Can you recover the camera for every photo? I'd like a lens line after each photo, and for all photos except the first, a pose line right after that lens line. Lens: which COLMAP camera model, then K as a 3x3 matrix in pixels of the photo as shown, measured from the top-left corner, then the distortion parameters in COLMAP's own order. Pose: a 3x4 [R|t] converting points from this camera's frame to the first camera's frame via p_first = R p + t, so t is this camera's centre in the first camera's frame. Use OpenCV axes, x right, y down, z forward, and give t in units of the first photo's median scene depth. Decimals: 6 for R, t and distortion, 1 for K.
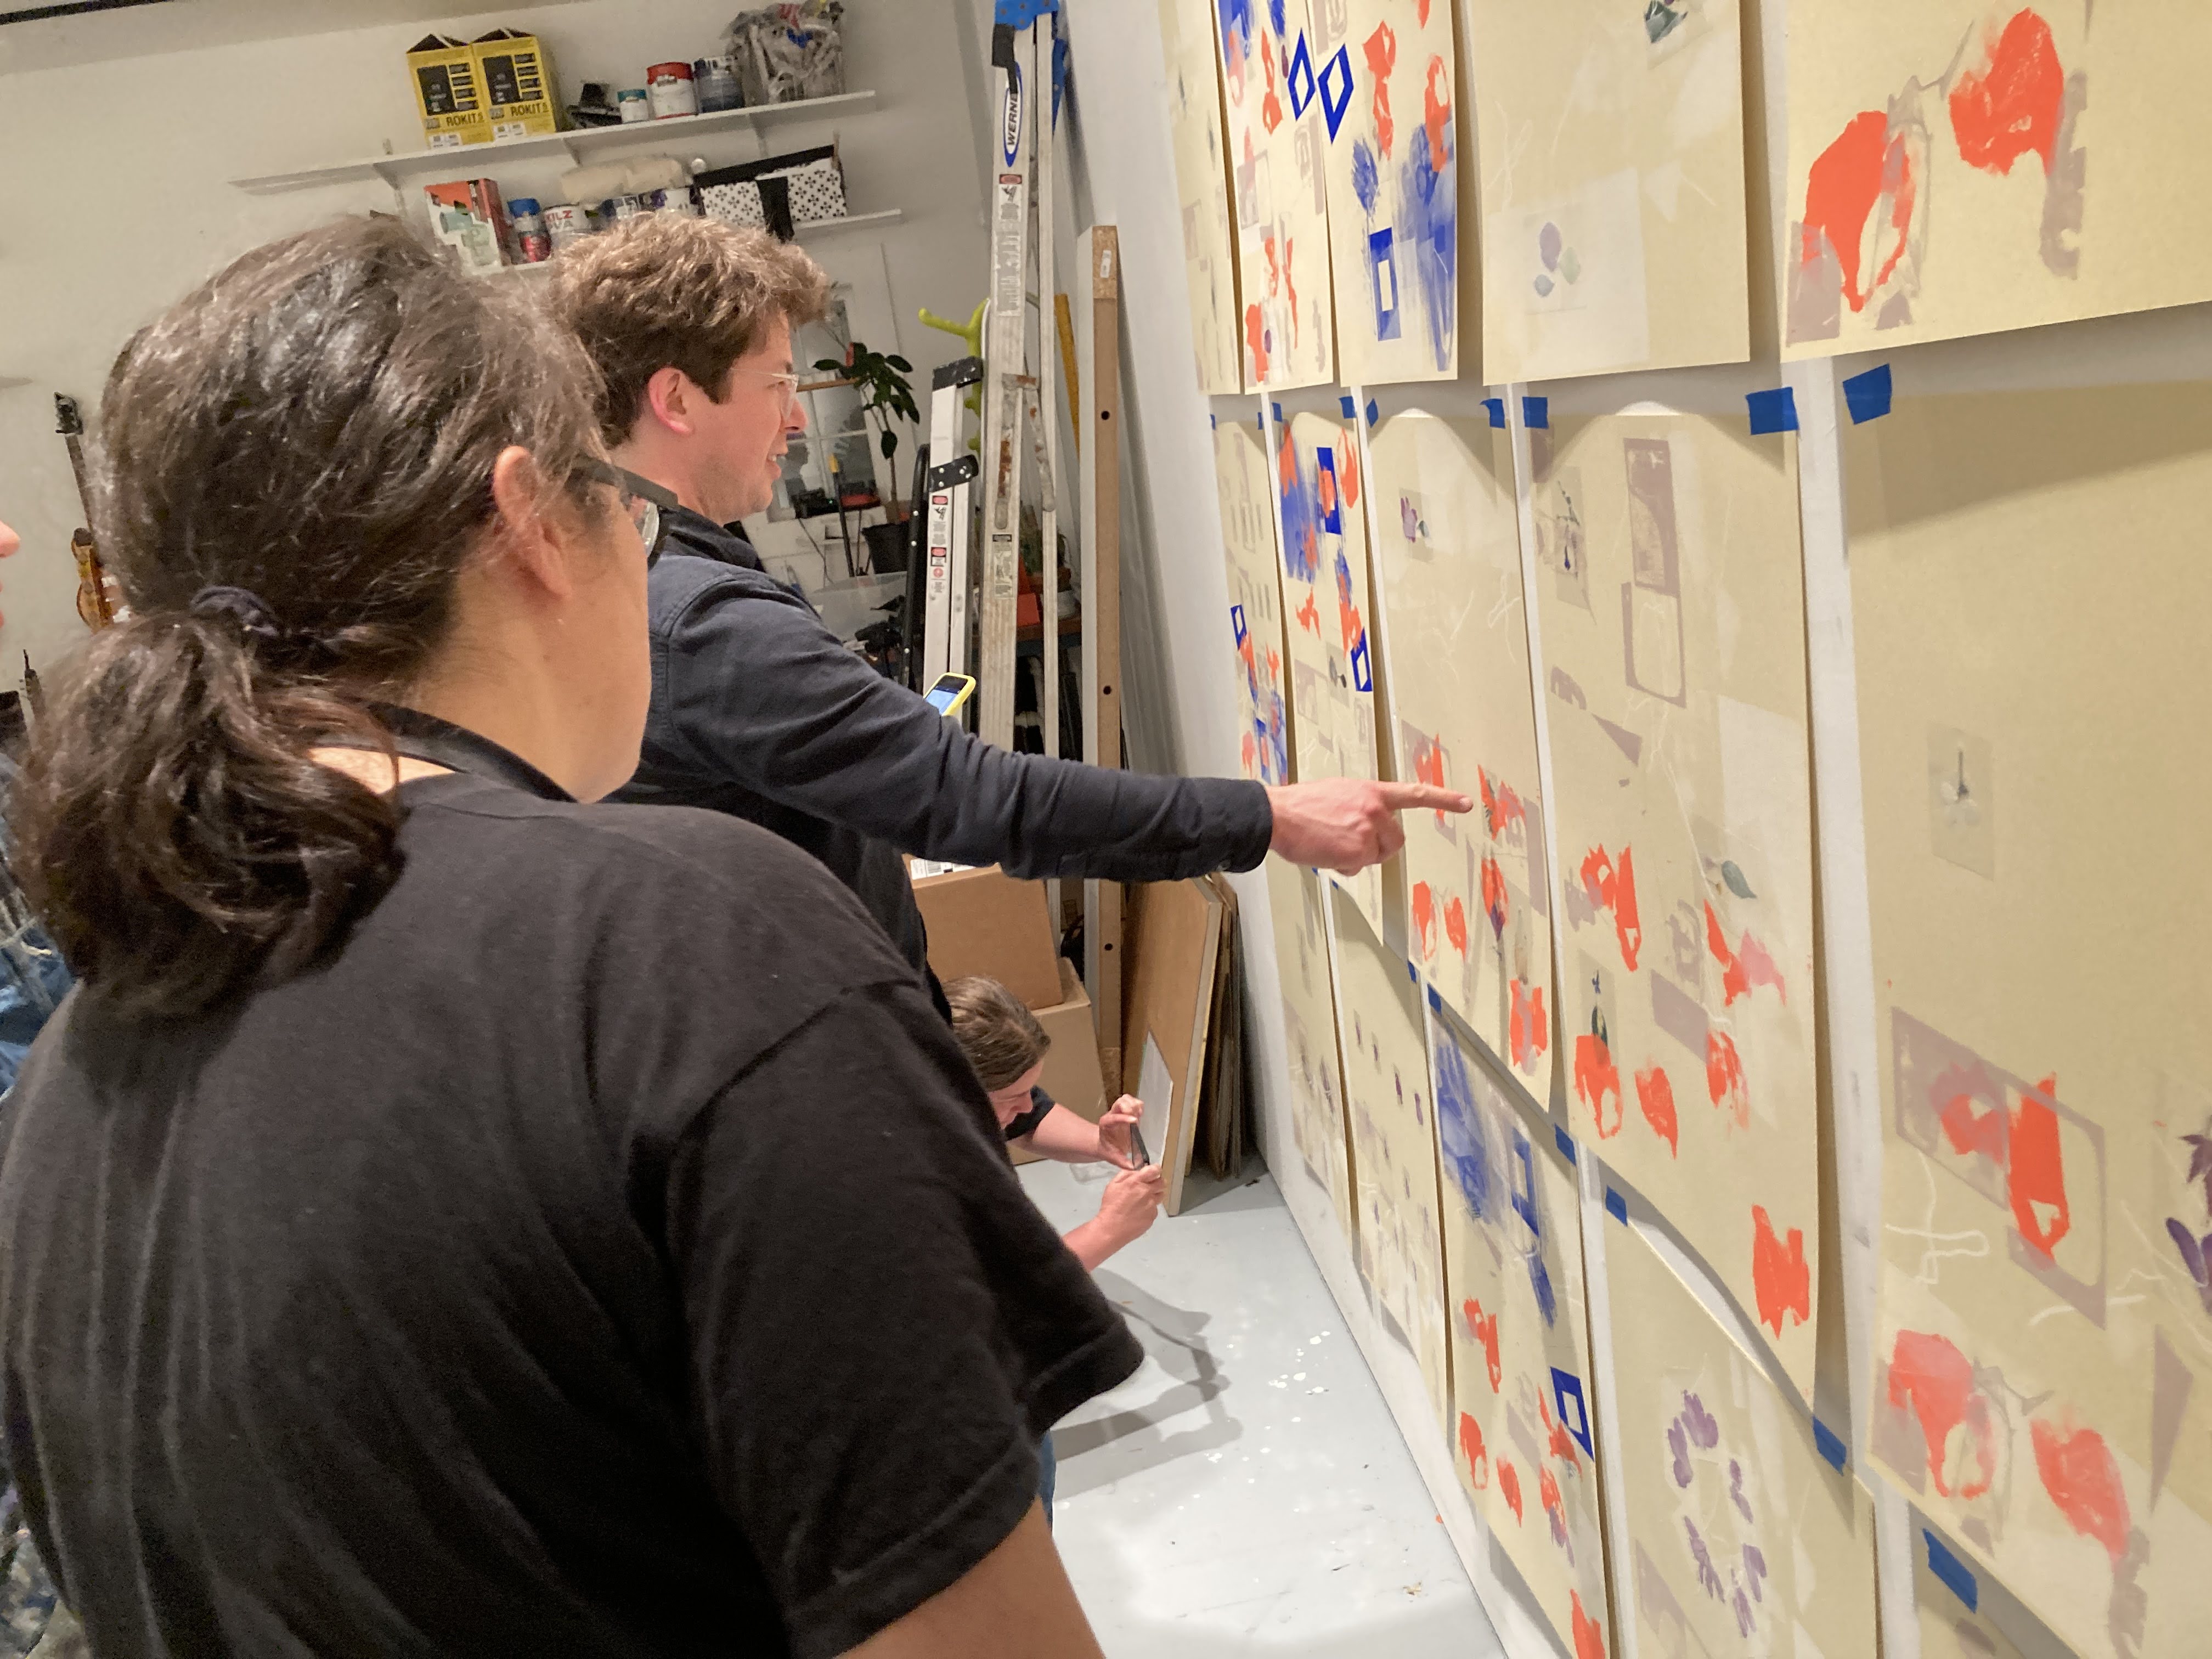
lens RADIAL K [[1841.3, 0, 1106.0], [0, 1841.3, 829.5], [0, 0, 1]] dist [-0.027515, 0.083543]
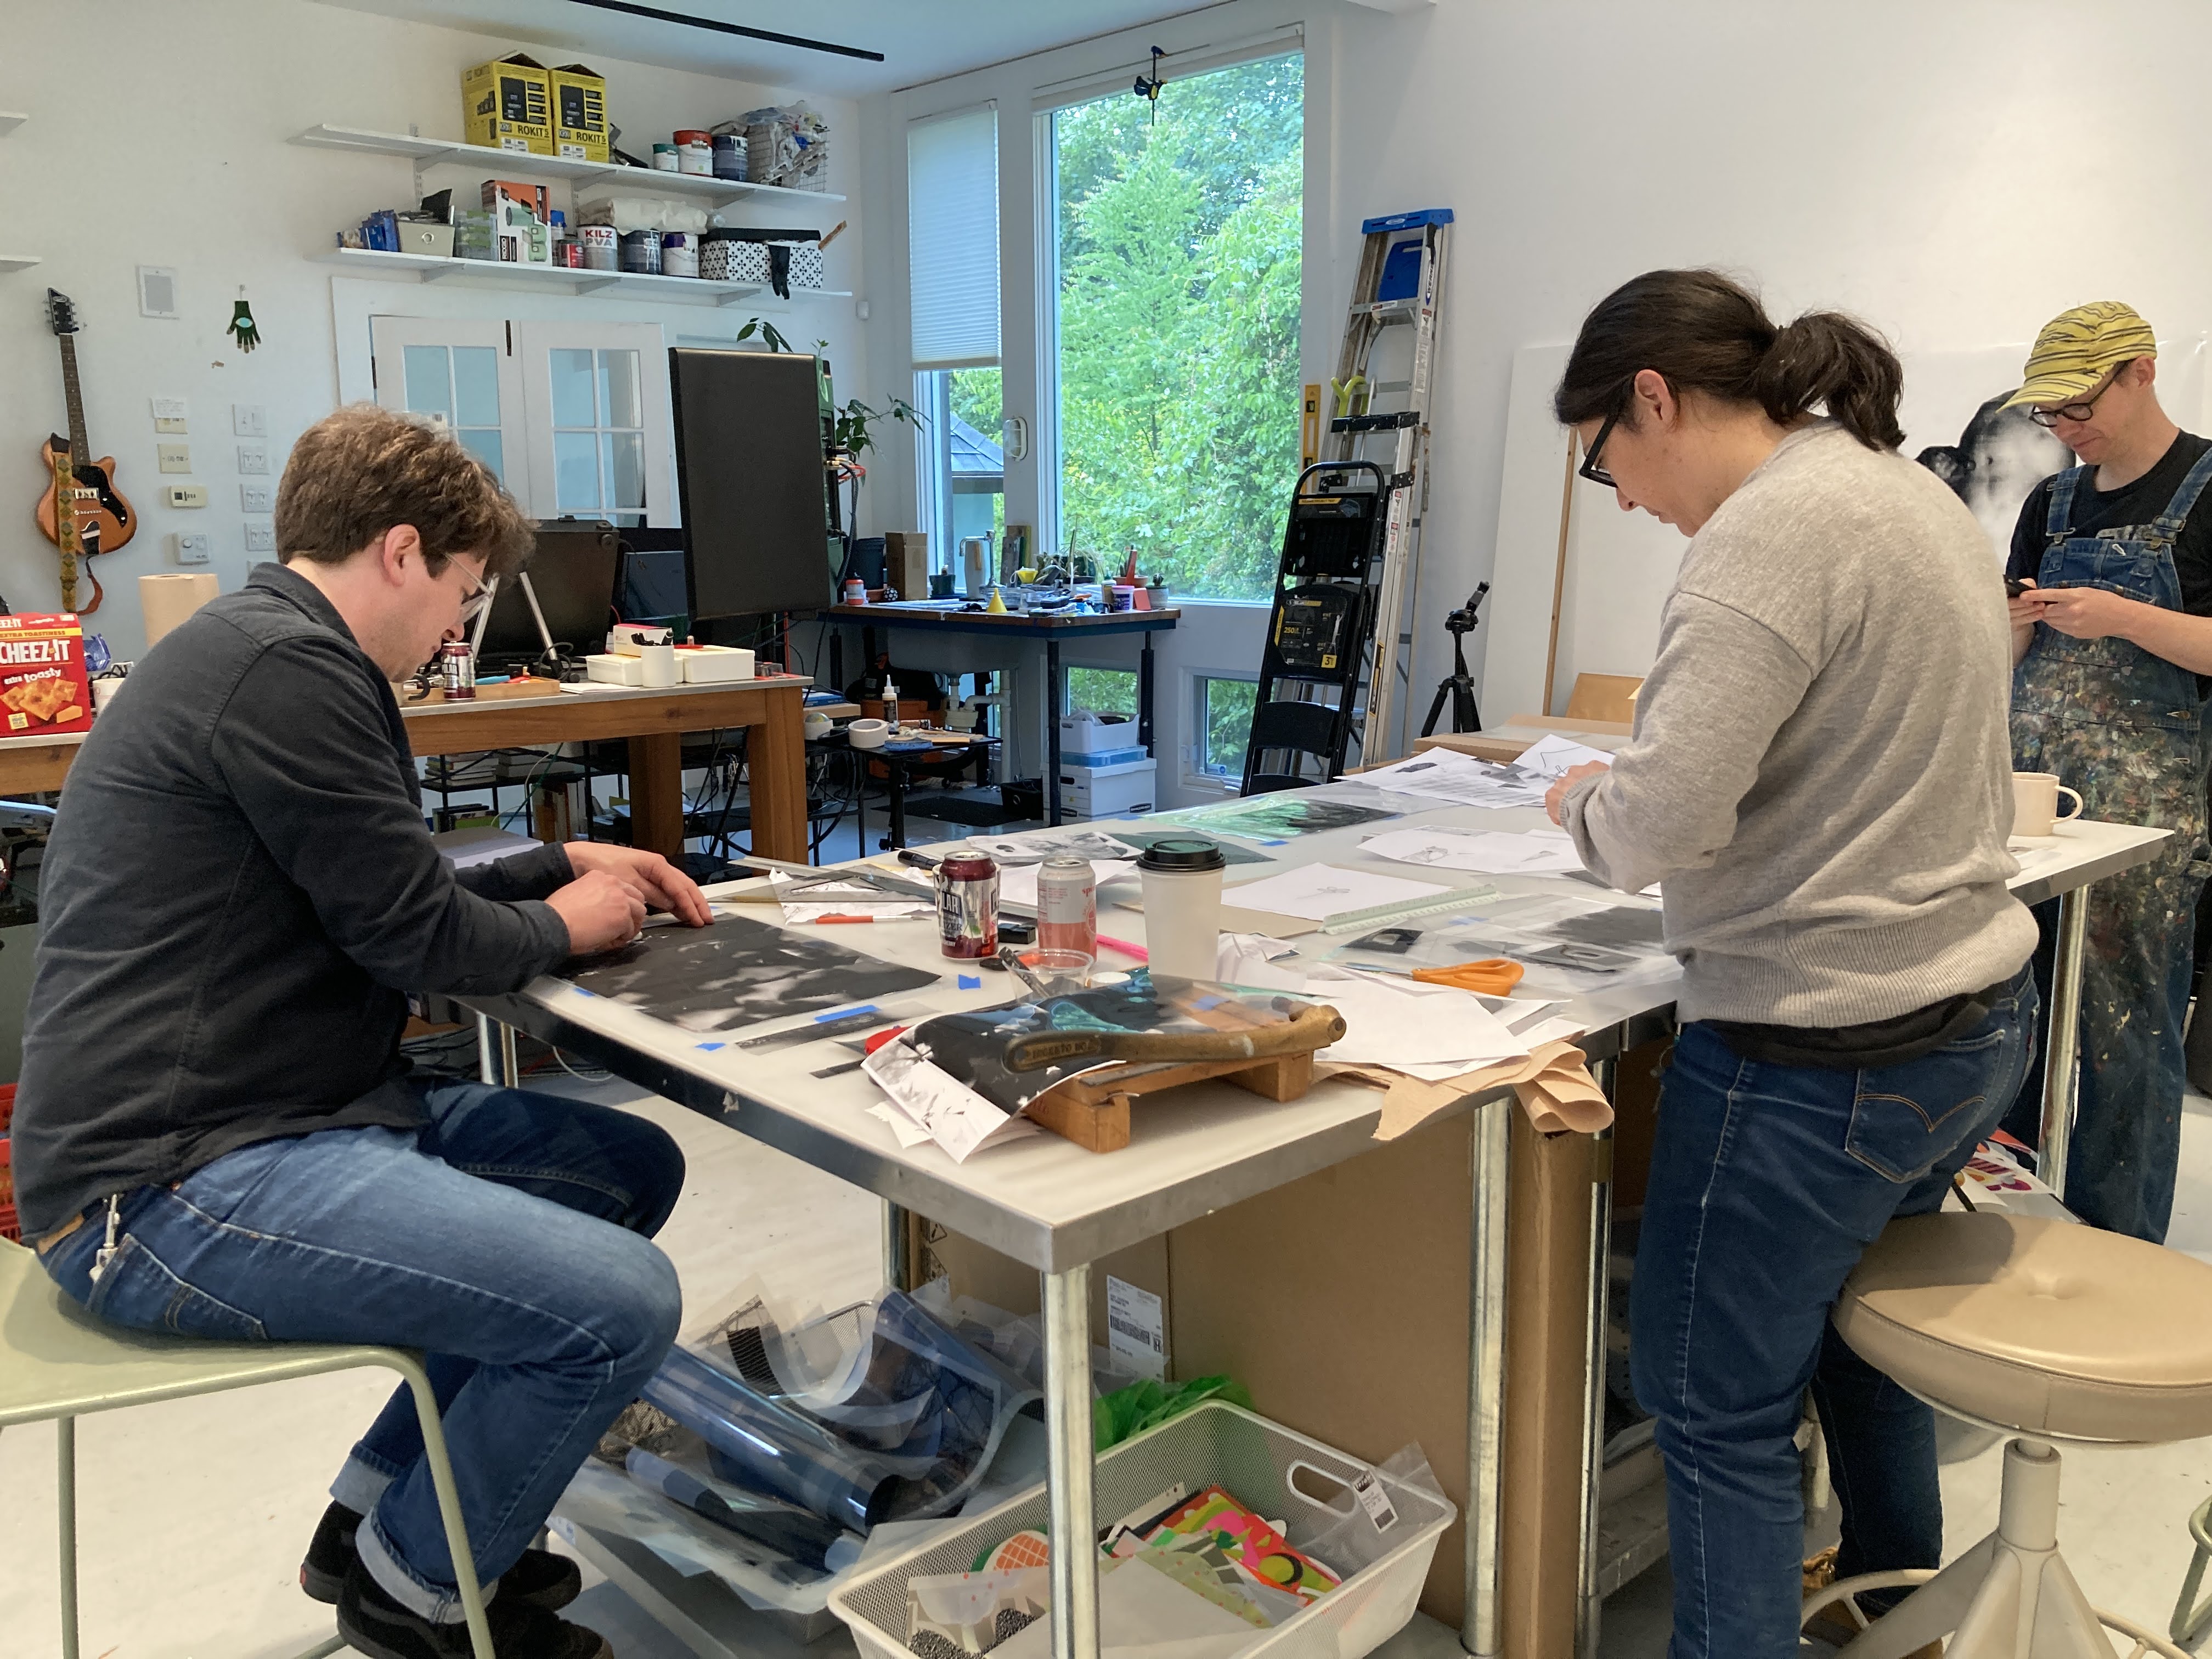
lens RADIAL K [[1883.9, 0, 1106.0], [0, 1883.9, 829.5], [0, 0, 1]] dist [-0.004360, 0.084608]
pose [[0.763253, 0.025064, 0.645613, -0.809849], [0.047809, 0.994317, -0.095121, 0.156743], [-0.644328, 0.103468, 0.757718, -0.041007]]
